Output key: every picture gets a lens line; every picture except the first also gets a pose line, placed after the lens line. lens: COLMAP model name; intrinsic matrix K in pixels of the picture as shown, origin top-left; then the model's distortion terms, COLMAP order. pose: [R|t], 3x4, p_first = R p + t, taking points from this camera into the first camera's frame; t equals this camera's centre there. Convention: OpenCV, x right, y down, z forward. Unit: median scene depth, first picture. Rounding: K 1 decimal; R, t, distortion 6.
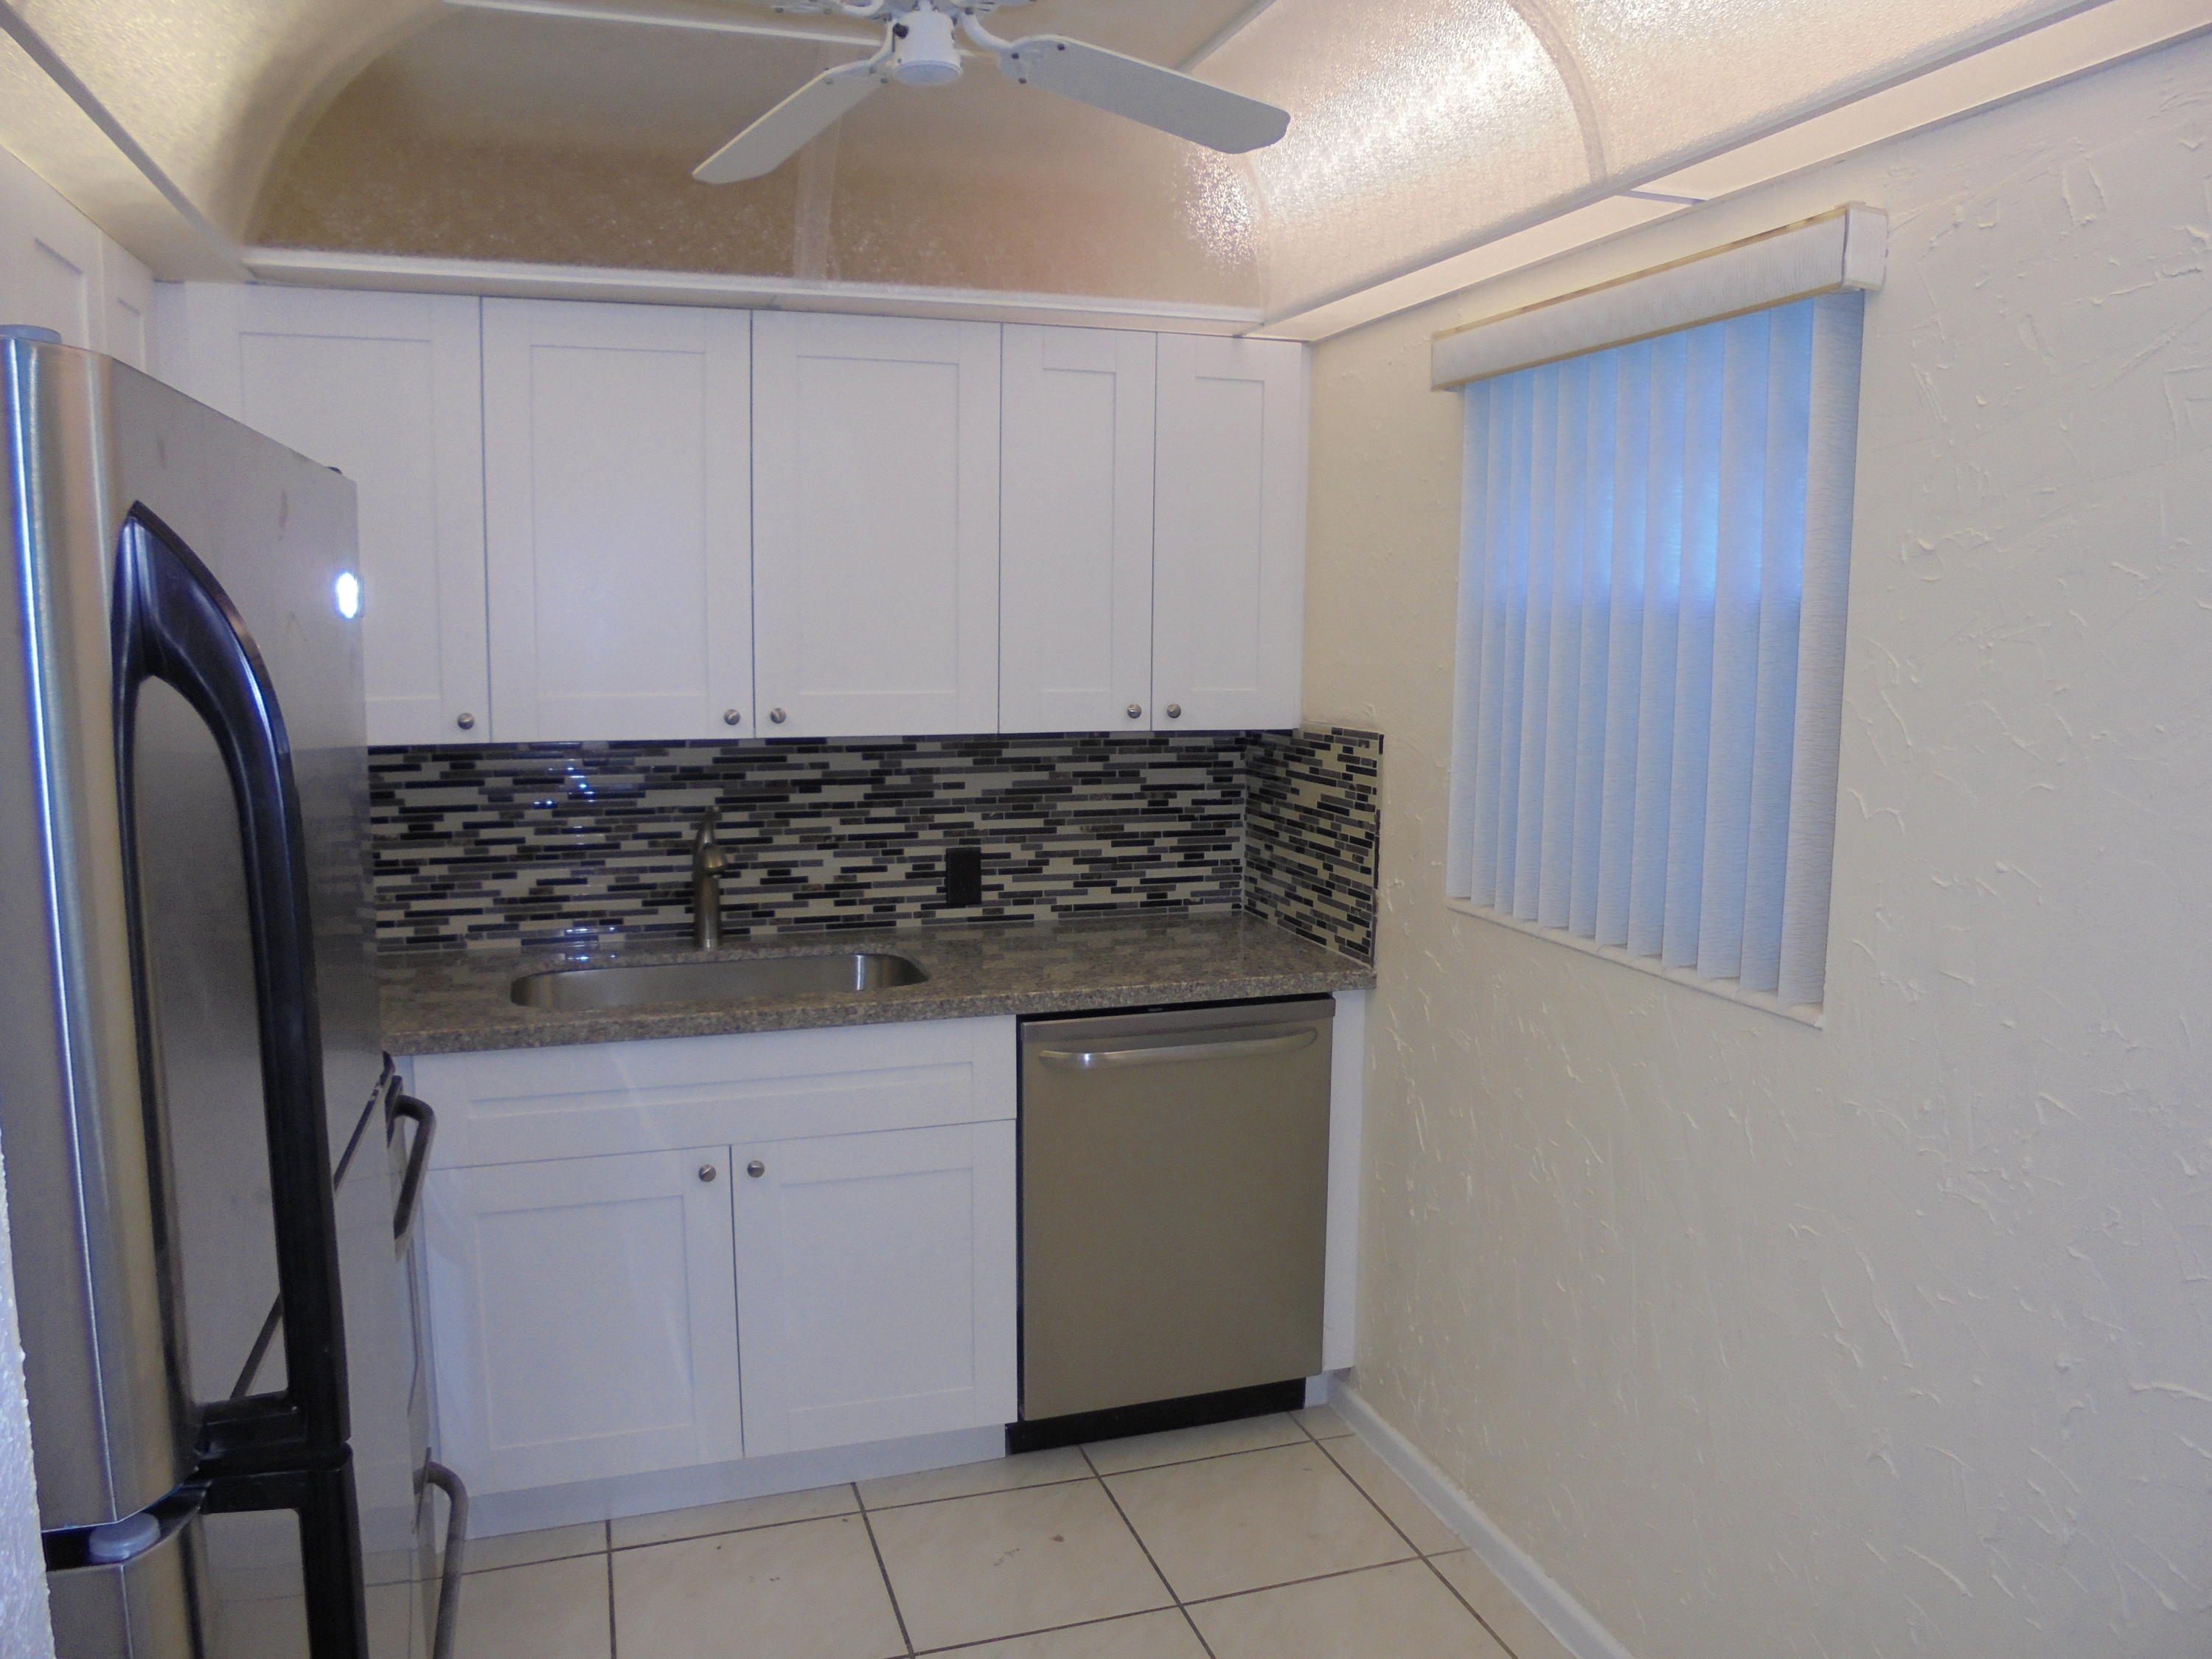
lens RADIAL K [[1646.1, 0, 1125.2], [0, 1646.1, 843.2], [0, 0, 1]] dist [-0.086798, 0.045295]
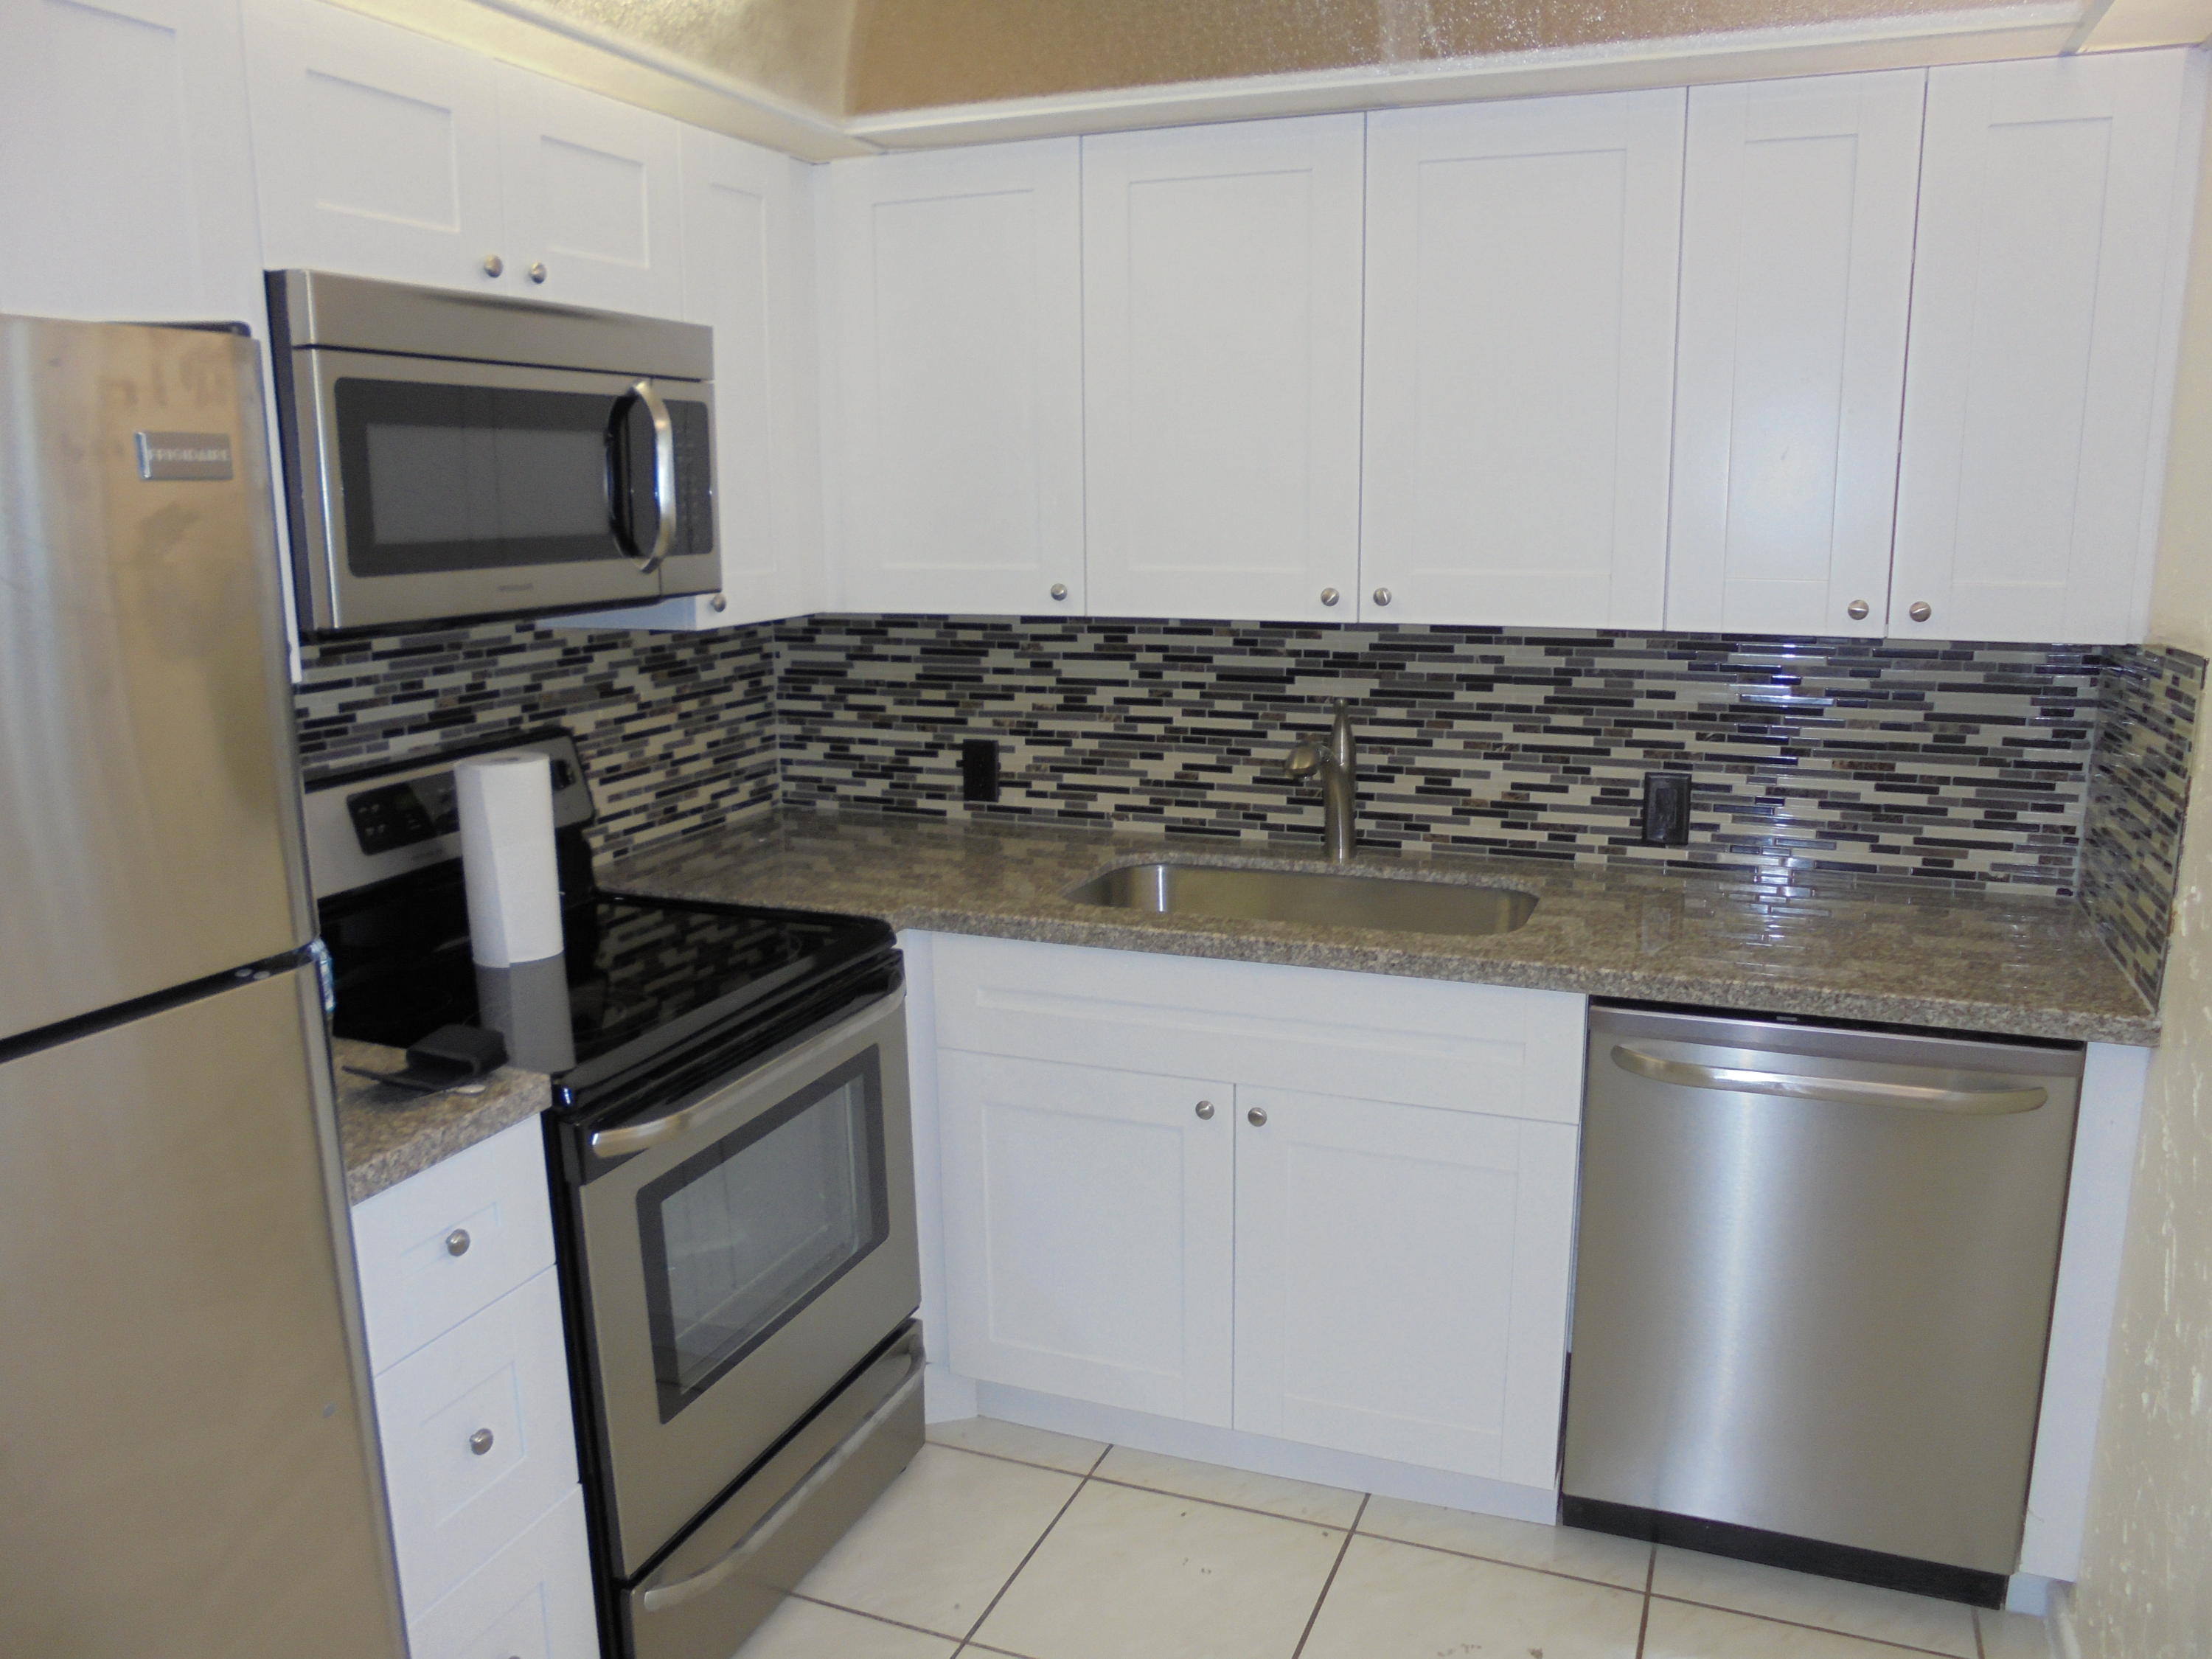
lens RADIAL K [[1646.1, 0, 1099.5], [0, 1646.1, 831.9], [0, 0, 1]] dist [-0.086798, 0.045295]
pose [[0.774854, 0.116586, -0.621296, 0.193968], [-0.077045, 0.992936, 0.090236, -0.020197], [0.627428, -0.022052, 0.778362, 0.221918]]
